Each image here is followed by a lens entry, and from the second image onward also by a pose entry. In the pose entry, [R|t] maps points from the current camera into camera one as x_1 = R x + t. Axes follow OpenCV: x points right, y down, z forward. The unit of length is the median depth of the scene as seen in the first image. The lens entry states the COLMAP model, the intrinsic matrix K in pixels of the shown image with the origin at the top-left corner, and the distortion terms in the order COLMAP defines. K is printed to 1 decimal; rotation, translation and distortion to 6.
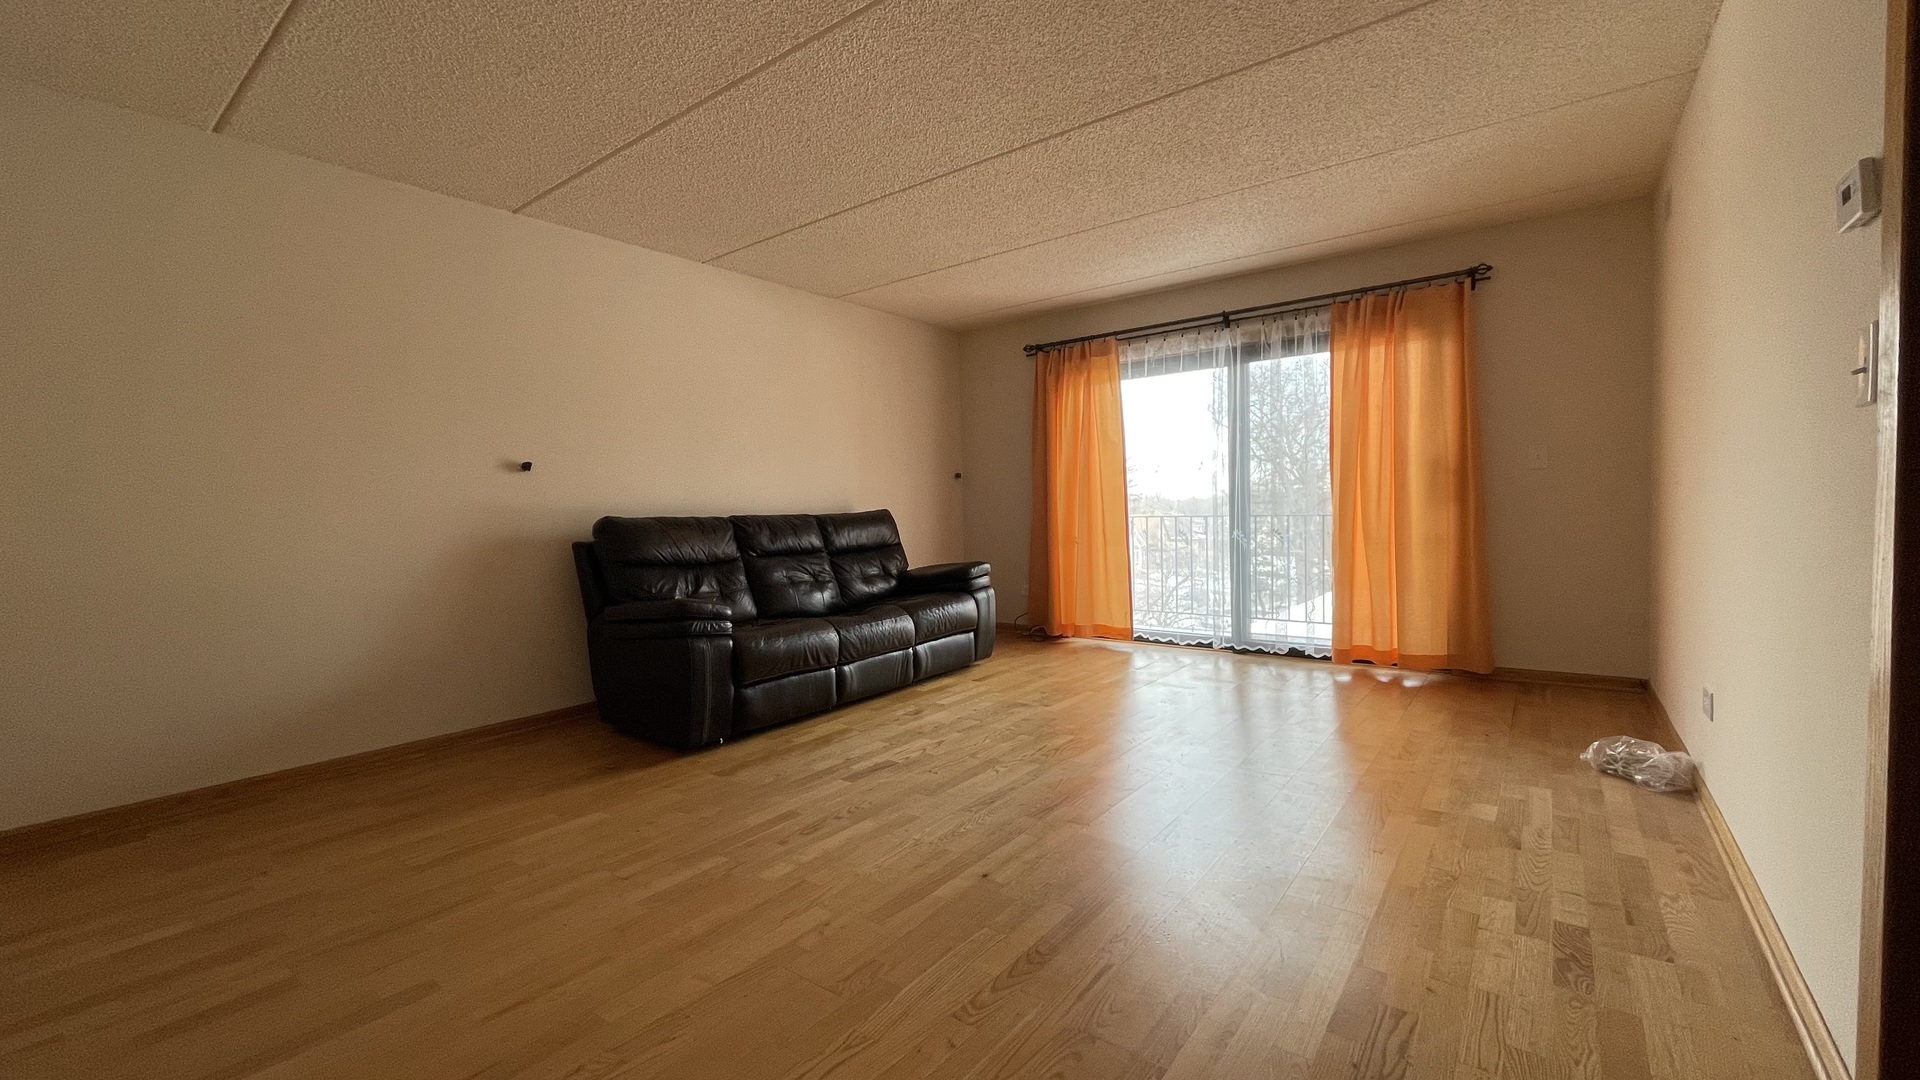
lens RADIAL K [[779.0, 0, 960.0], [0, 779.0, 540.0], [0, 0, 1]] dist [-0.007505, 0.000203]
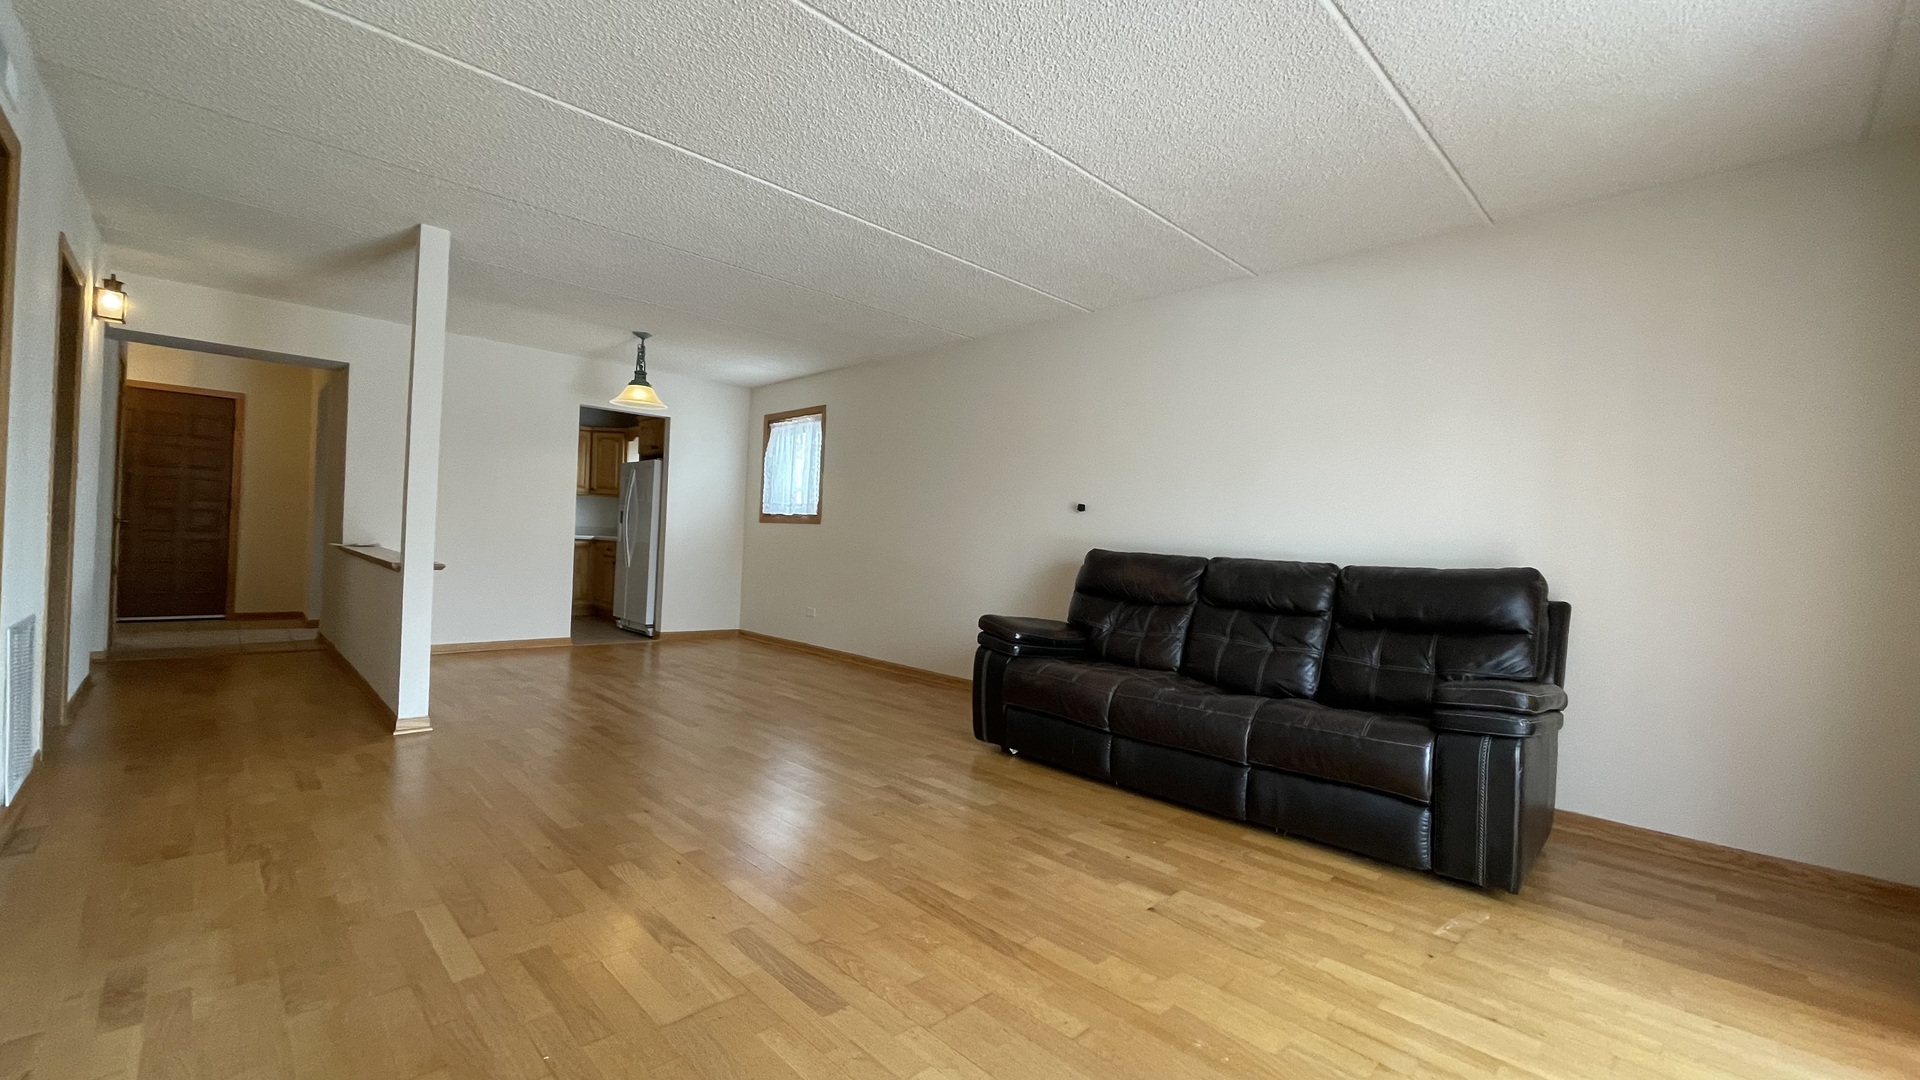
lens RADIAL K [[779.0, 0, 960.0], [0, 779.0, 540.0], [0, 0, 1]] dist [-0.007505, 0.000203]
pose [[-0.132630, 0.022361, -0.990913, 0.625610], [-0.087916, 0.995539, 0.034233, -0.057393], [0.987259, 0.091658, -0.130073, 0.826516]]
